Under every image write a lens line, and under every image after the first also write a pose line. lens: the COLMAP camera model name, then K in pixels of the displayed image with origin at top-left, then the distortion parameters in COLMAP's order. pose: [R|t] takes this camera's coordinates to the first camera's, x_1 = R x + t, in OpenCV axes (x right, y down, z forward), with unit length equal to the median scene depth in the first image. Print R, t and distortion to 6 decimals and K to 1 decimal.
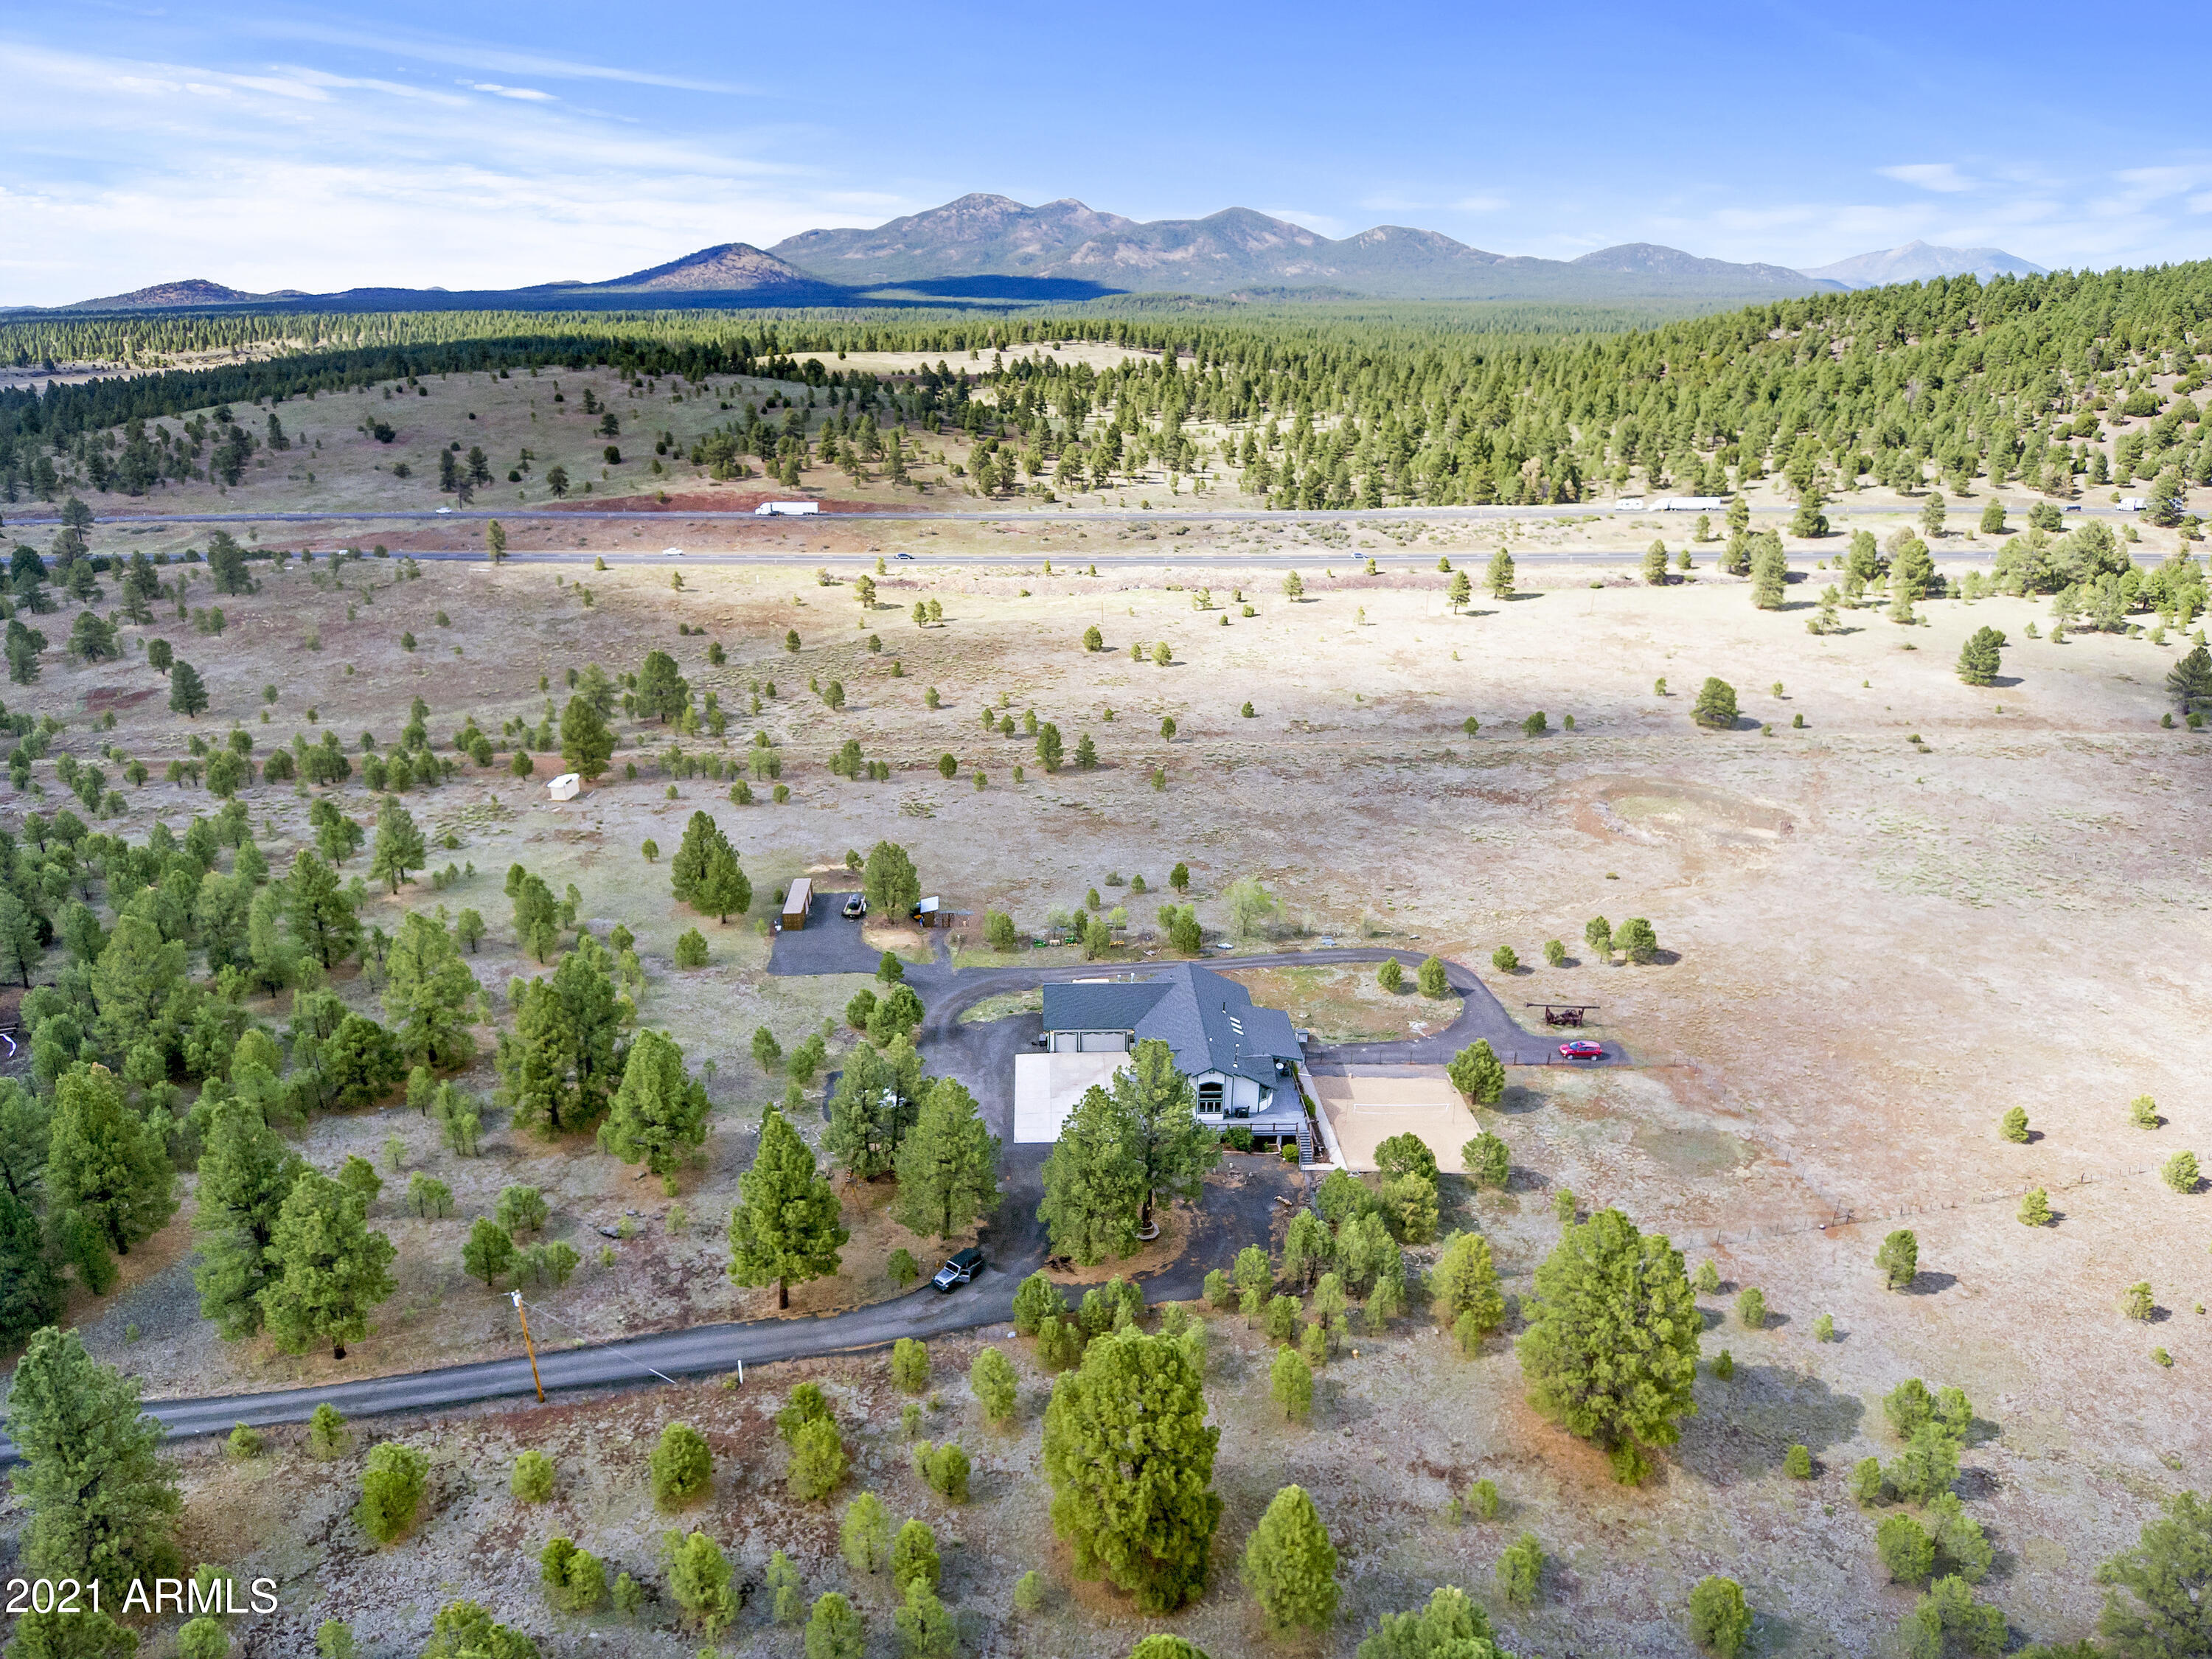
lens RADIAL K [[1340.5, 0, 1092.5], [0, 1340.5, 871.2], [0, 0, 1]] dist [0.089261, -0.114761]
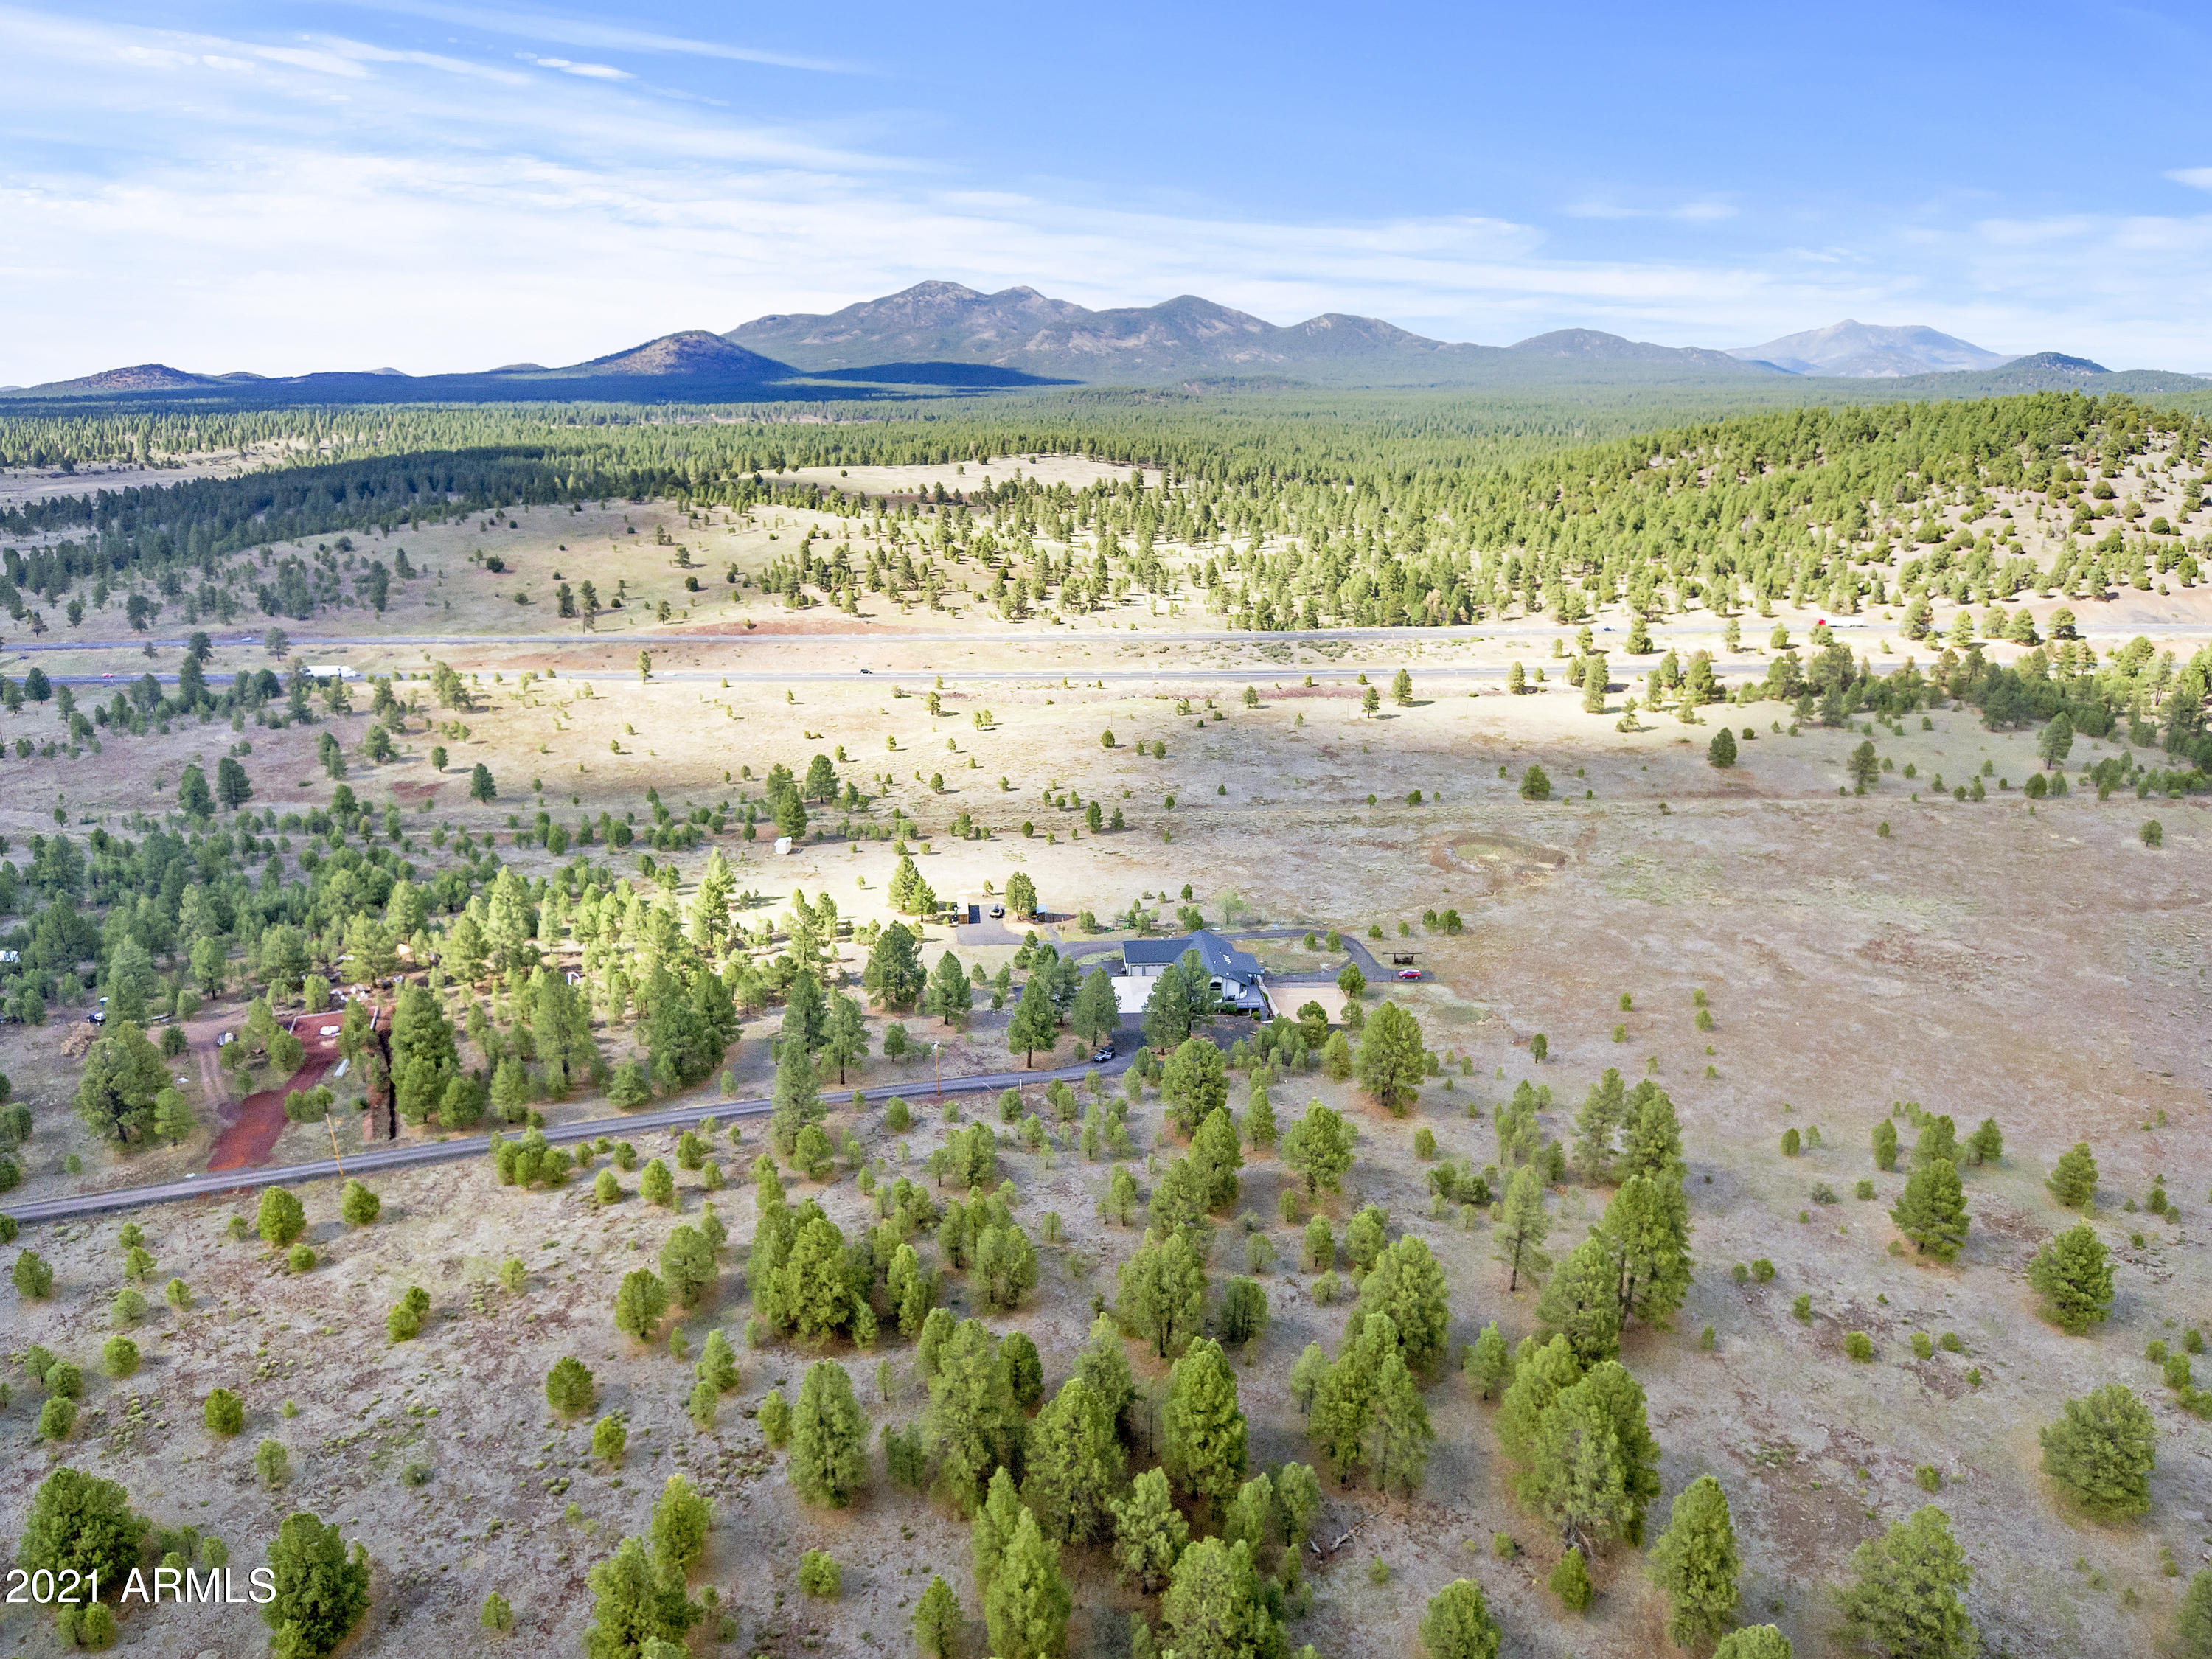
lens RADIAL K [[1340.5, 0, 1092.5], [0, 1340.5, 871.2], [0, 0, 1]] dist [0.089261, -0.114761]
pose [[0.999517, -0.011474, 0.028879, -0.036446], [0.012990, 0.998518, -0.052847, 0.023438], [-0.028230, 0.053197, 0.998185, -0.240438]]
